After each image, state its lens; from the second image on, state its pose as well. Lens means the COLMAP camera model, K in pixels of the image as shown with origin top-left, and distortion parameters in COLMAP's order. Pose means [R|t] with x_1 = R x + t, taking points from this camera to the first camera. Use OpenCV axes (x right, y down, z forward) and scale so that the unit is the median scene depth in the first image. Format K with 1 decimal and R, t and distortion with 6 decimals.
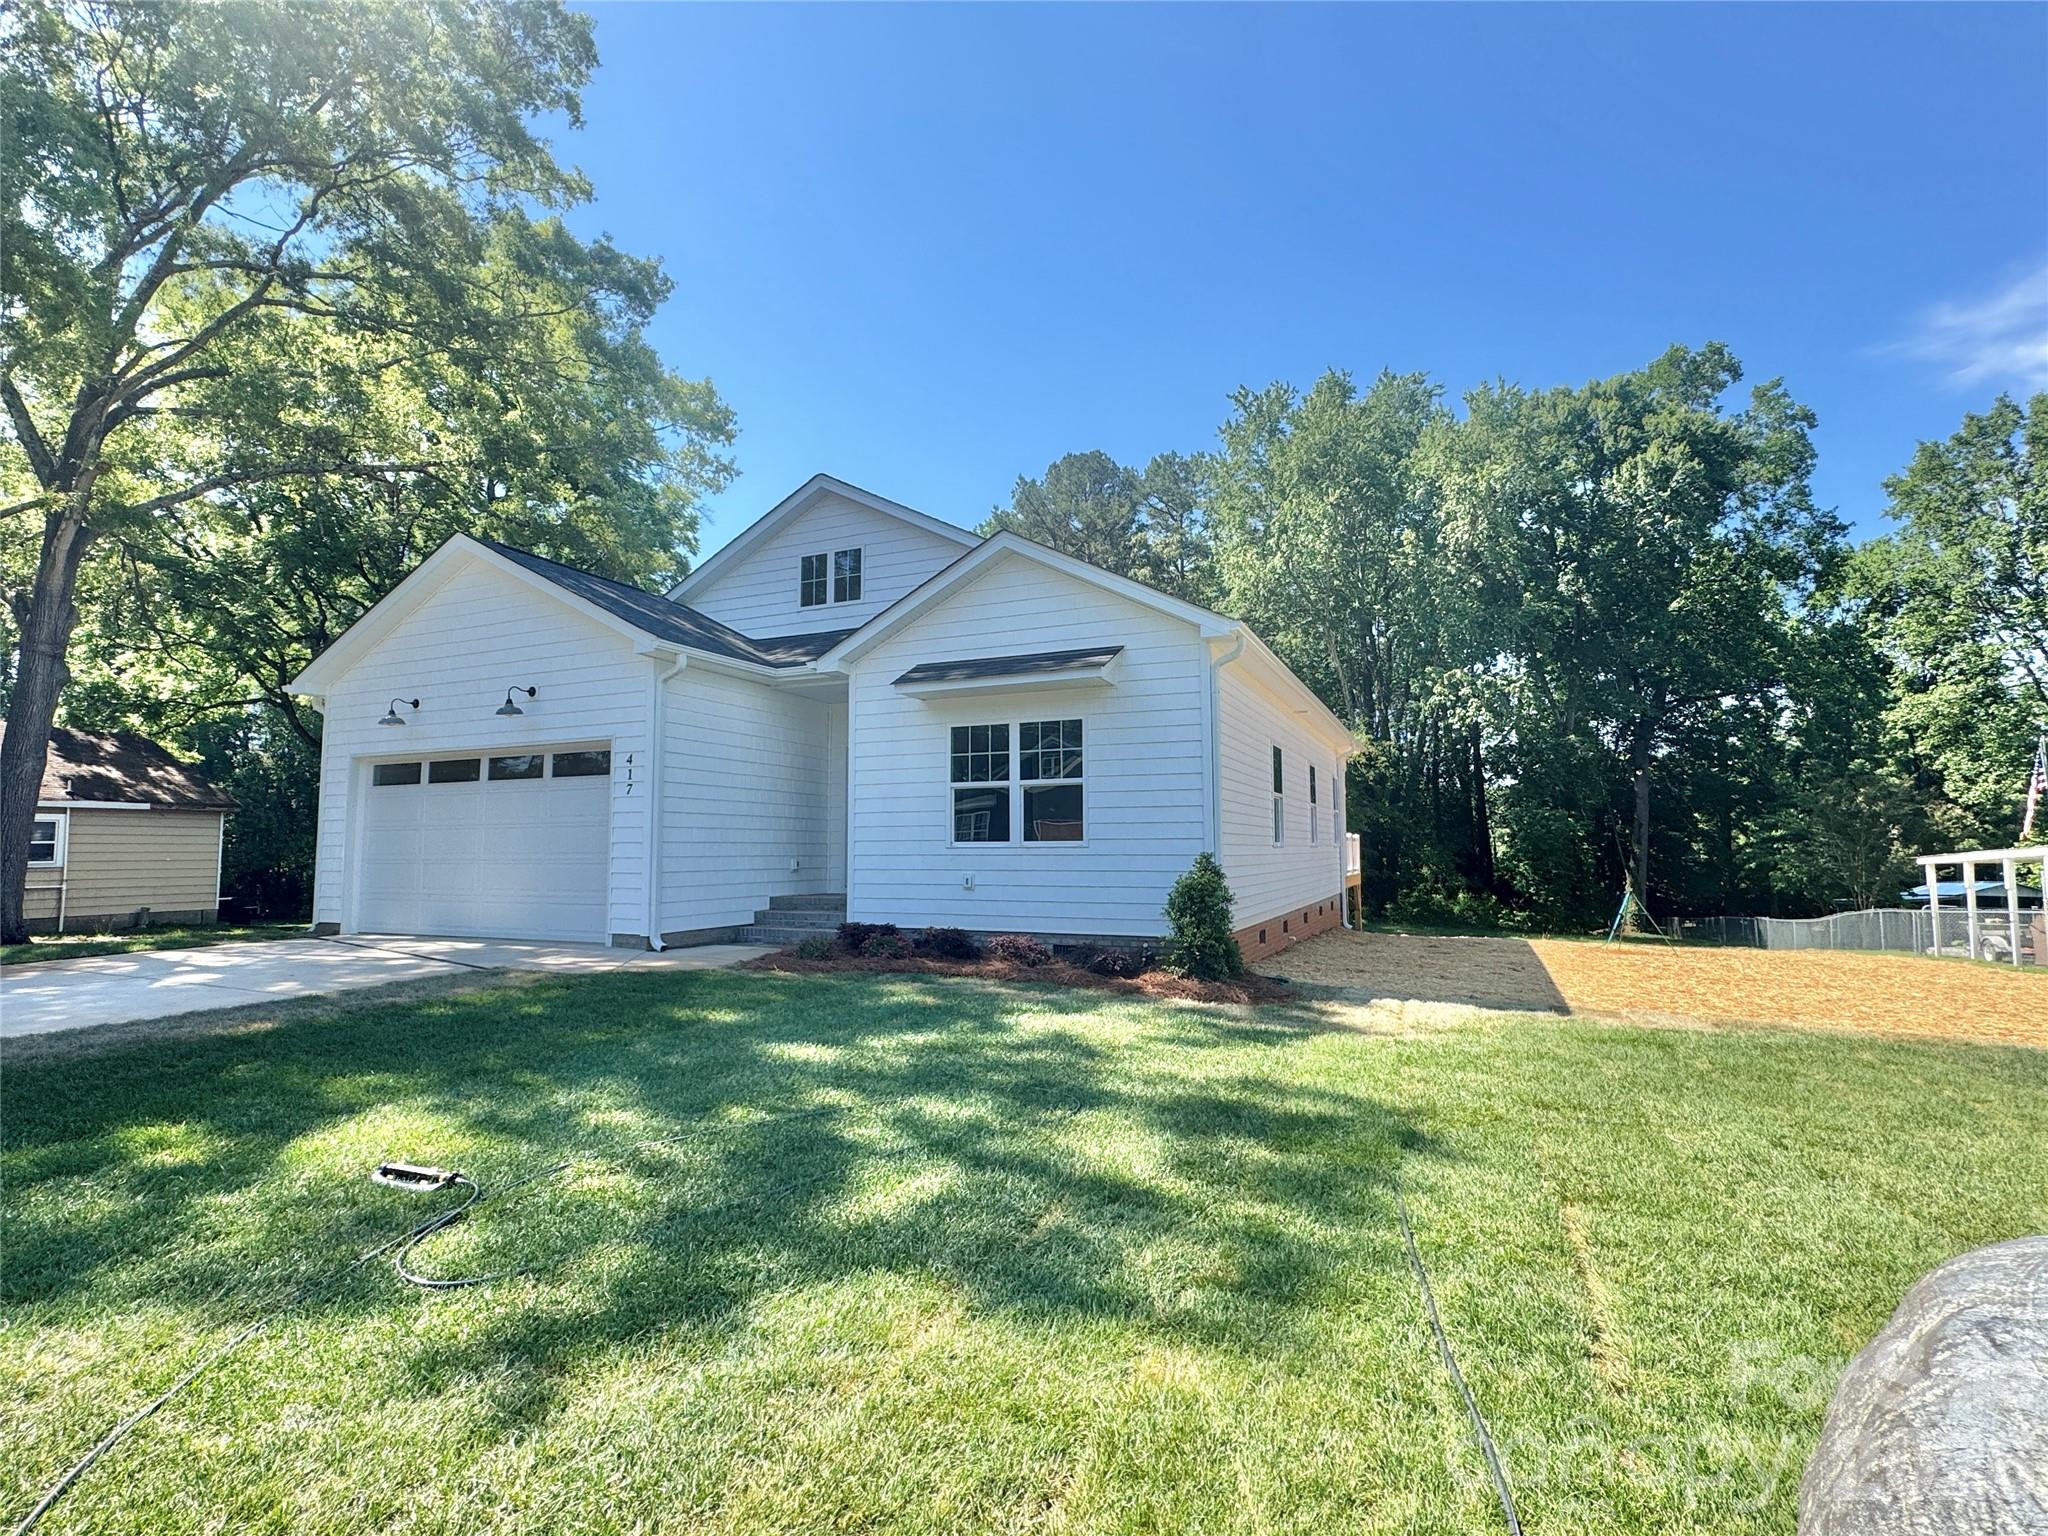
lens RADIAL K [[961.6, 0, 1023.4], [0, 961.6, 770.1], [0, 0, 1]] dist [-0.003624, -0.002157]
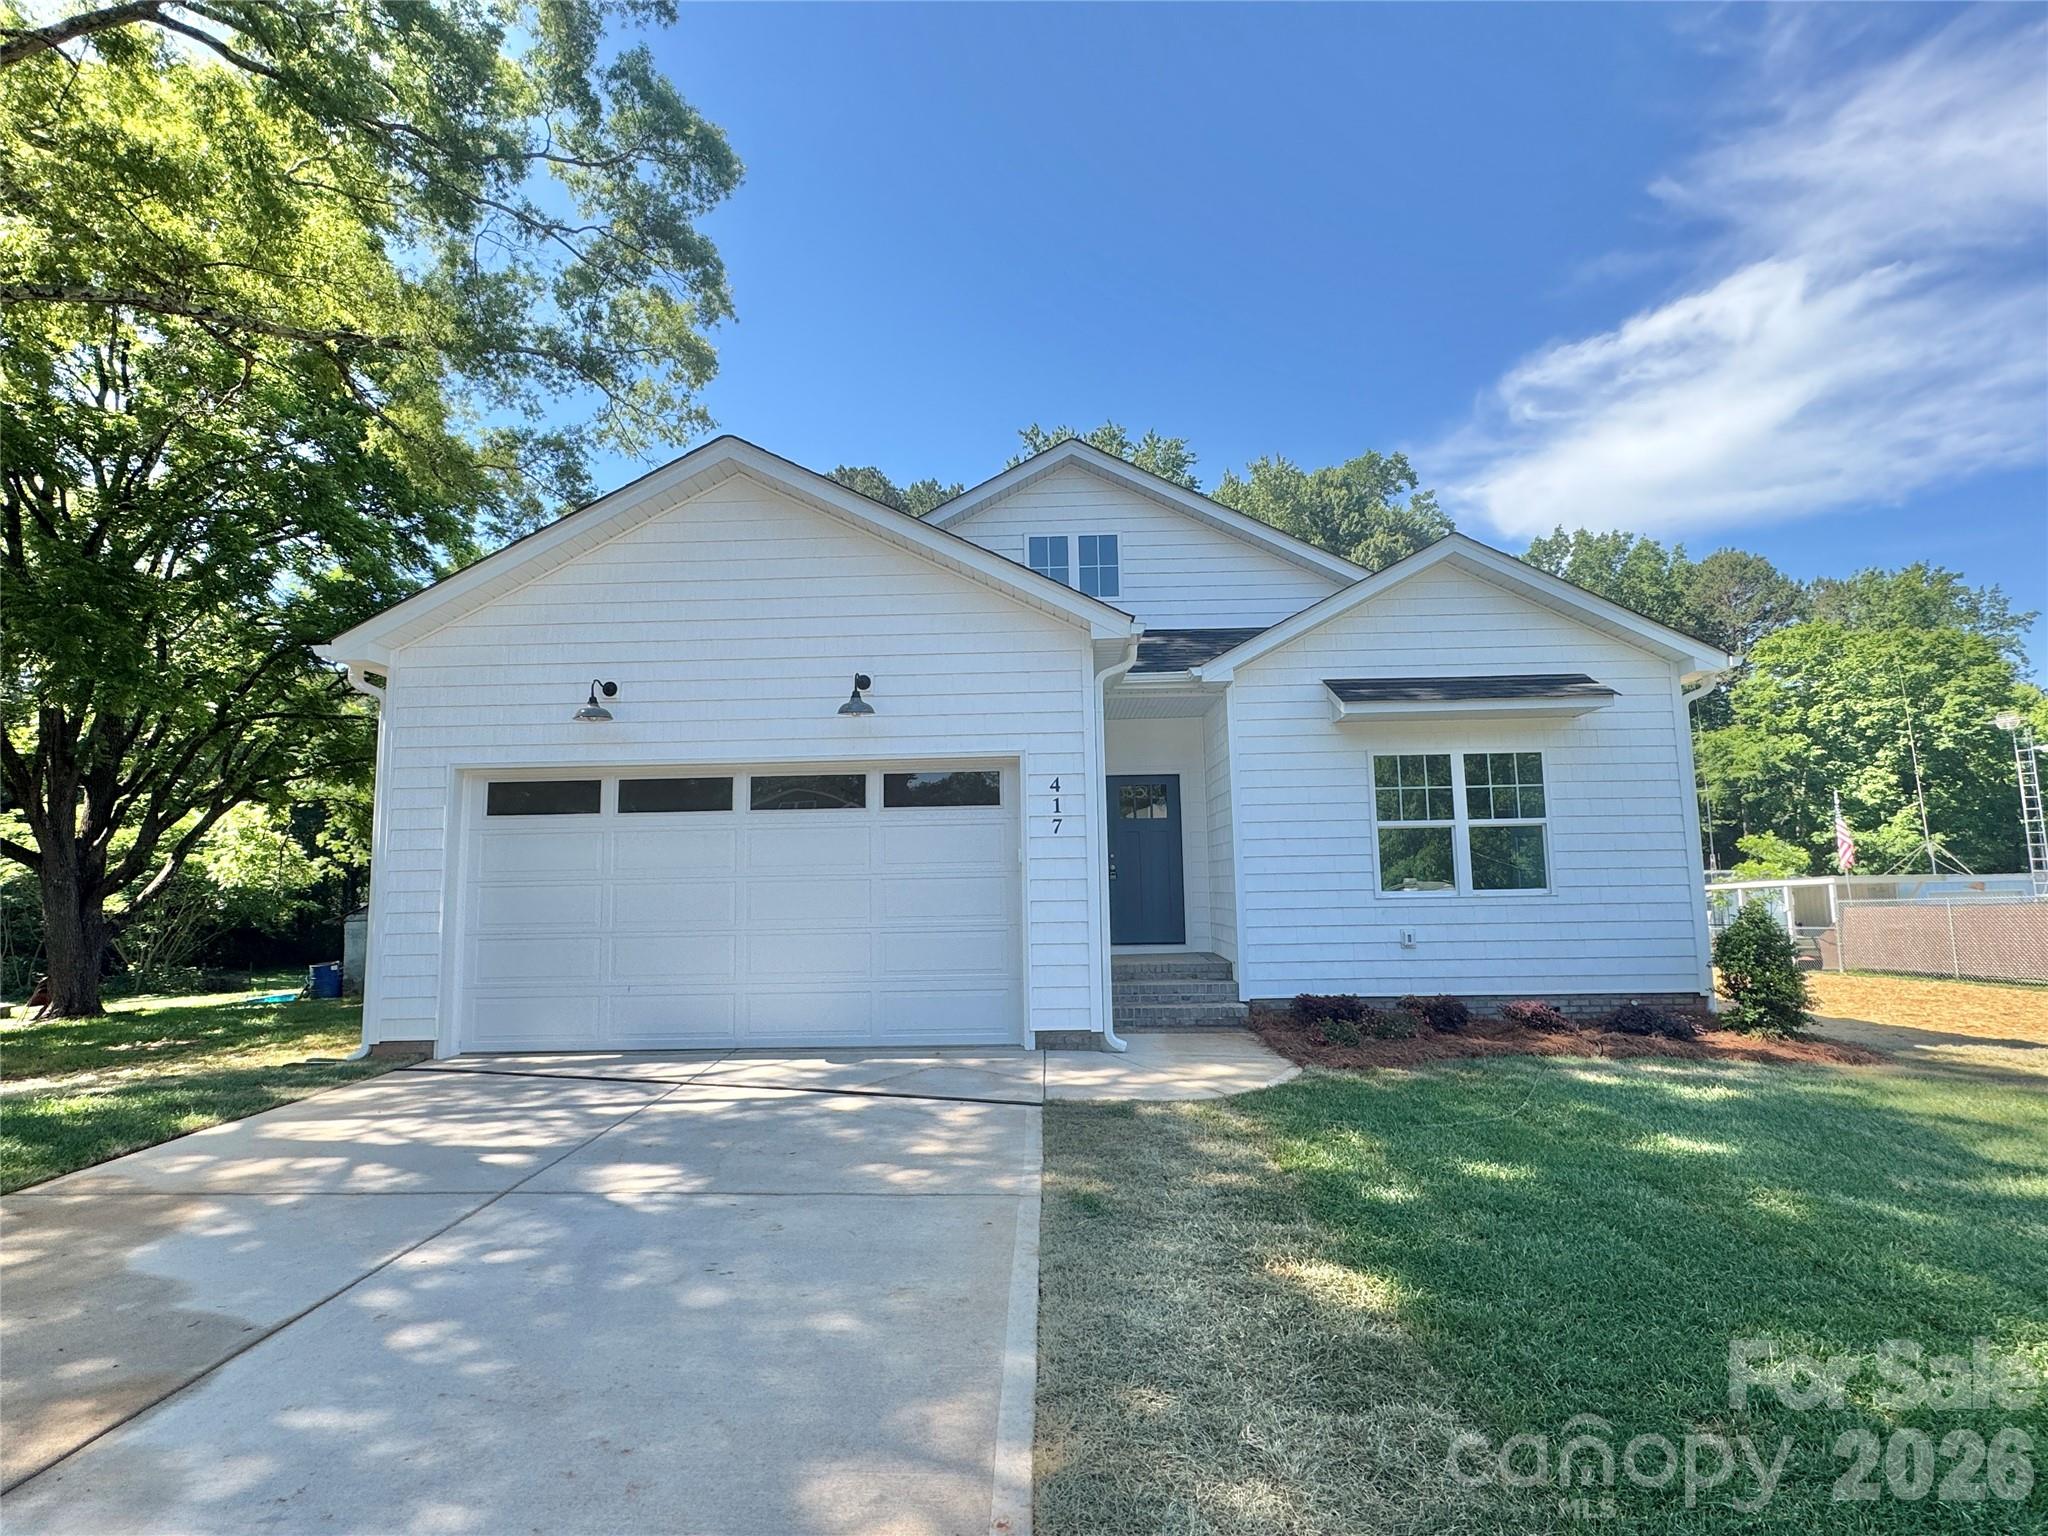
lens RADIAL K [[961.6, 0, 1011.0], [0, 961.6, 769.9], [0, 0, 1]] dist [-0.003624, -0.002157]
pose [[0.926106, 0.030412, 0.376035, -0.505455], [-0.017945, 0.999168, -0.036612, 0.003452], [-0.376836, 0.027159, 0.925882, 0.246460]]
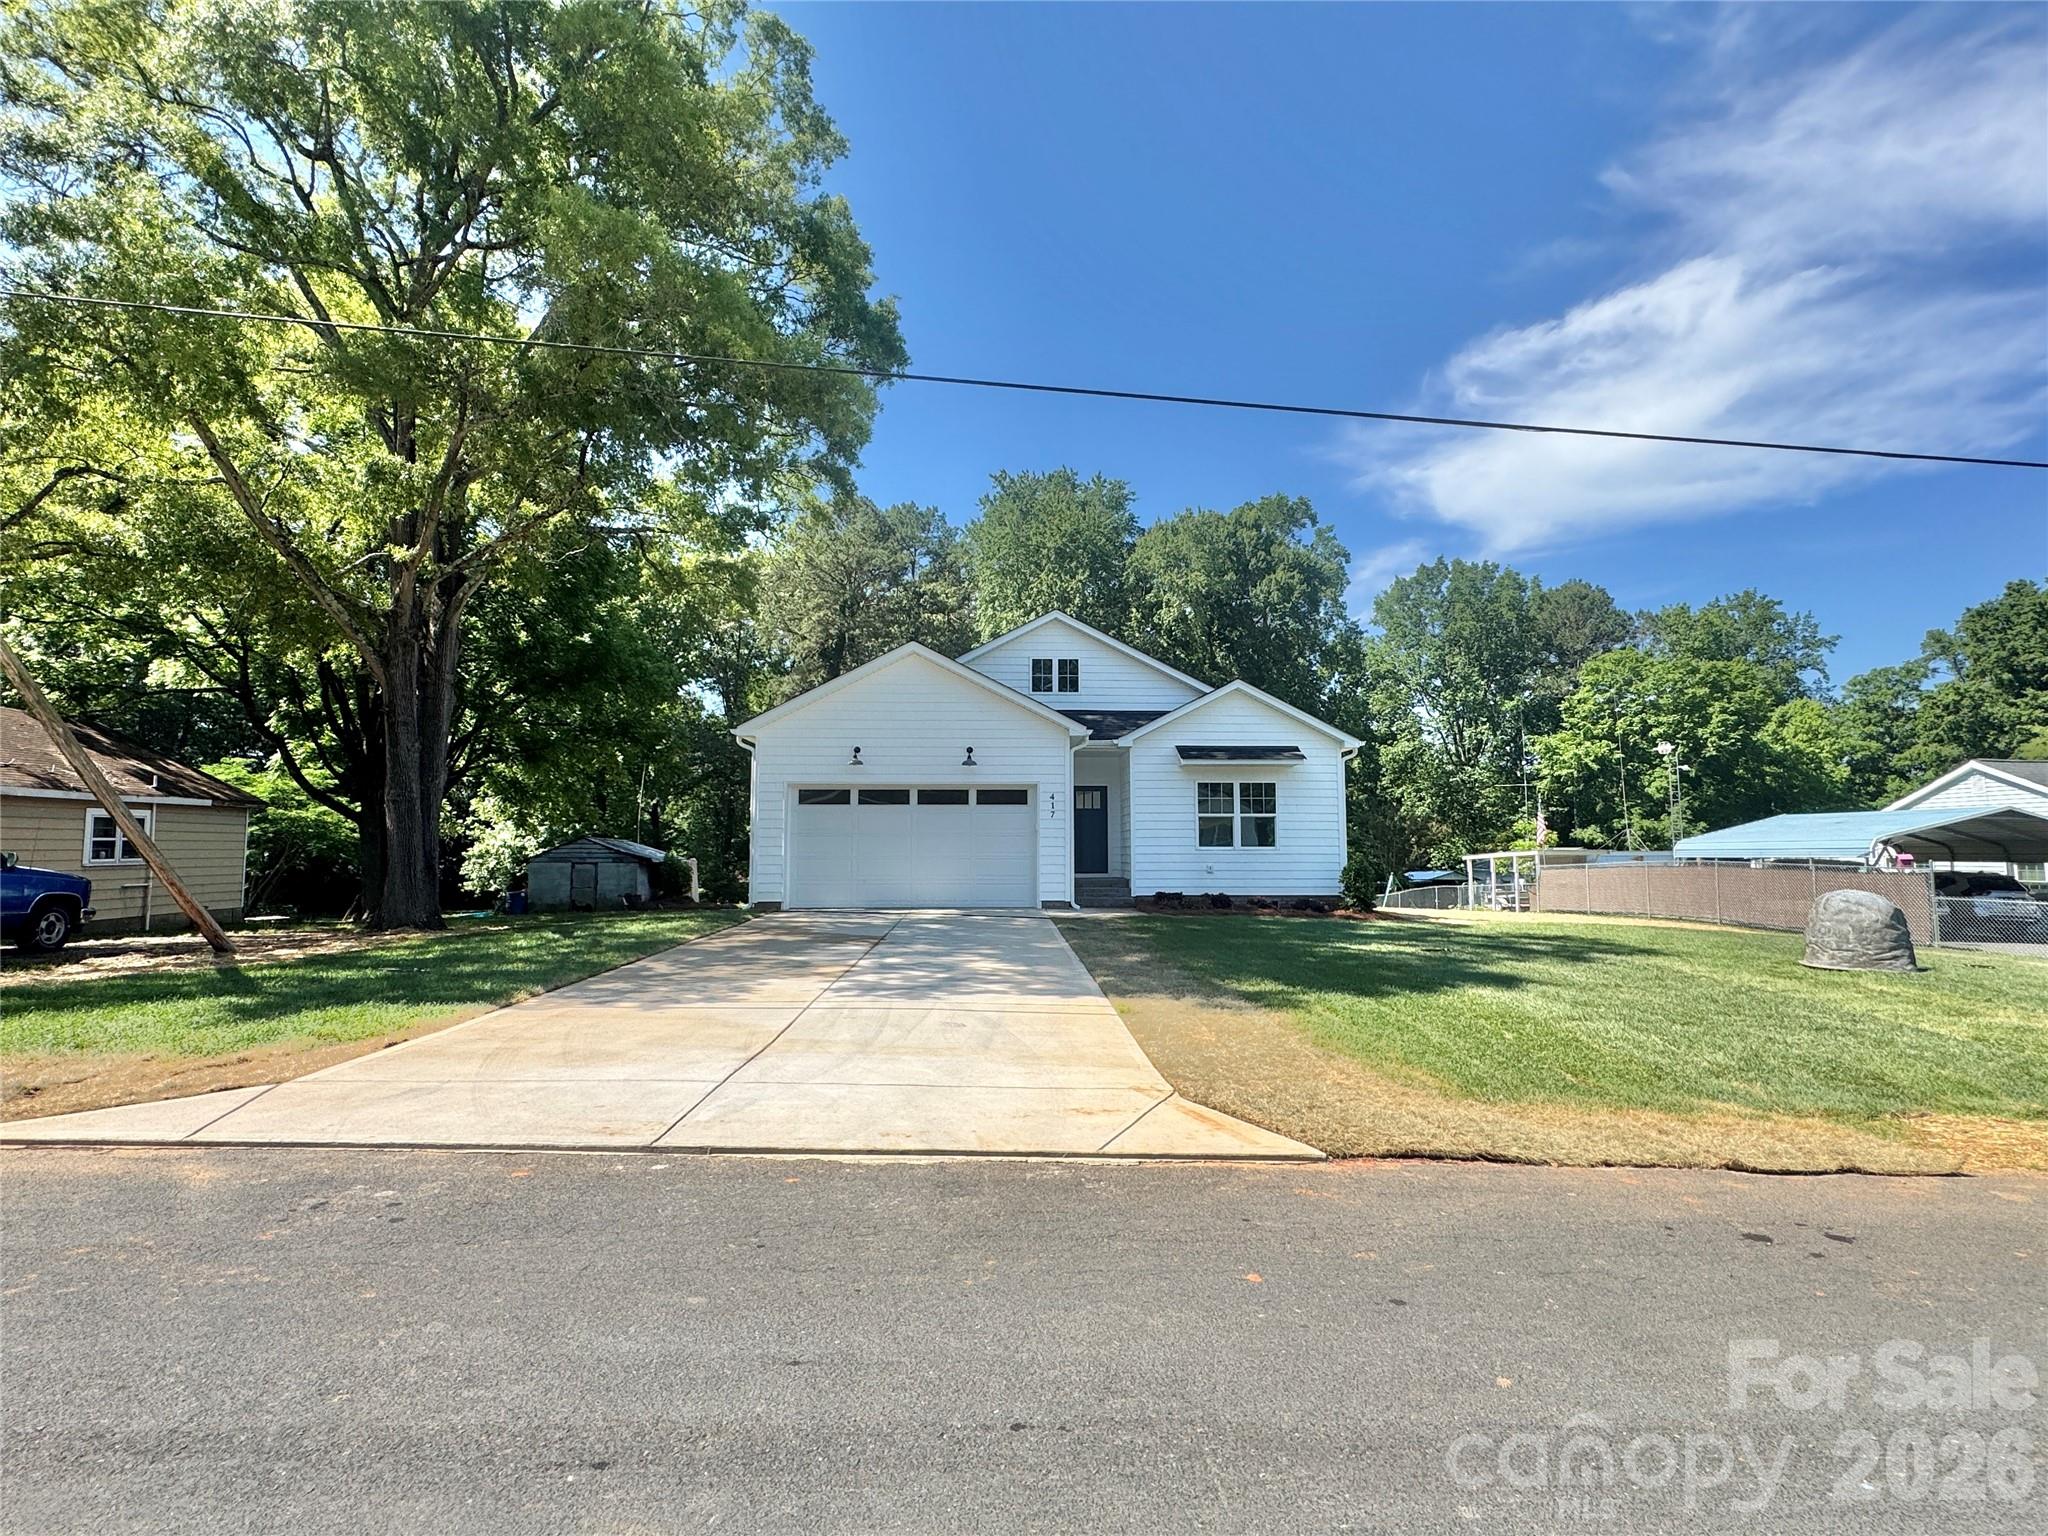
lens RADIAL K [[961.6, 0, 1008.4], [0, 961.6, 772.6], [0, 0, 1]] dist [-0.003624, -0.002157]
pose [[0.900780, 0.037861, 0.432623, -0.856671], [-0.039921, 0.999194, -0.004323, -0.030303], [-0.432438, -0.013376, 0.901565, -0.338740]]
